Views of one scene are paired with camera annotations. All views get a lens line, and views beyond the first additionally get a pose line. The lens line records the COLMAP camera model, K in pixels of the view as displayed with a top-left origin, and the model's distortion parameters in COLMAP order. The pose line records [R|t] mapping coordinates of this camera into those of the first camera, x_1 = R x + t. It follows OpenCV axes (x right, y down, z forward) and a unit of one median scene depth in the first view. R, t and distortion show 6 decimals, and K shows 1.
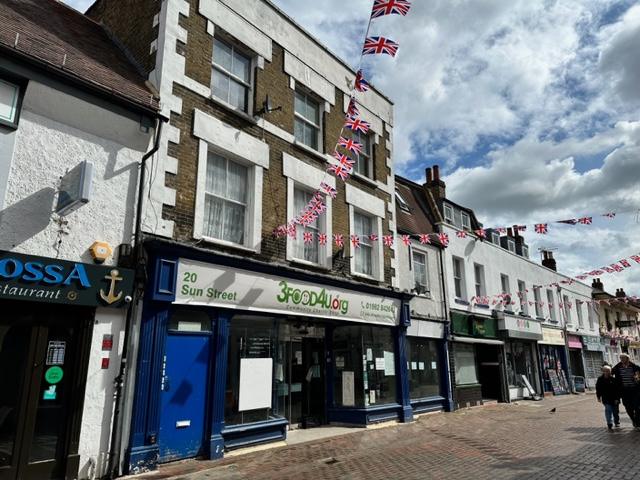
lens RADIAL K [[454.1, 0, 320.5], [0, 454.1, 243.6], [0, 0, 1]] dist [0.078414, -0.037803]
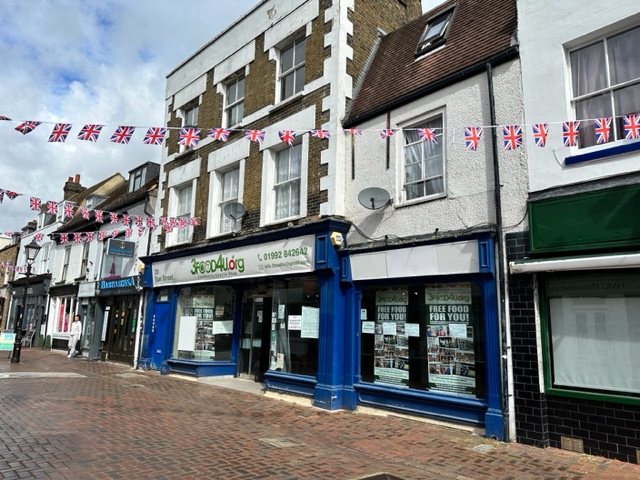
lens RADIAL K [[454.1, 0, 321.7], [0, 454.1, 234.7], [0, 0, 1]] dist [0.078414, -0.037803]
pose [[-0.099758, -0.181159, -0.978381, 0.971880], [0.235635, 0.951015, -0.200118, 0.302015], [0.966708, -0.250504, -0.052183, 1.184499]]
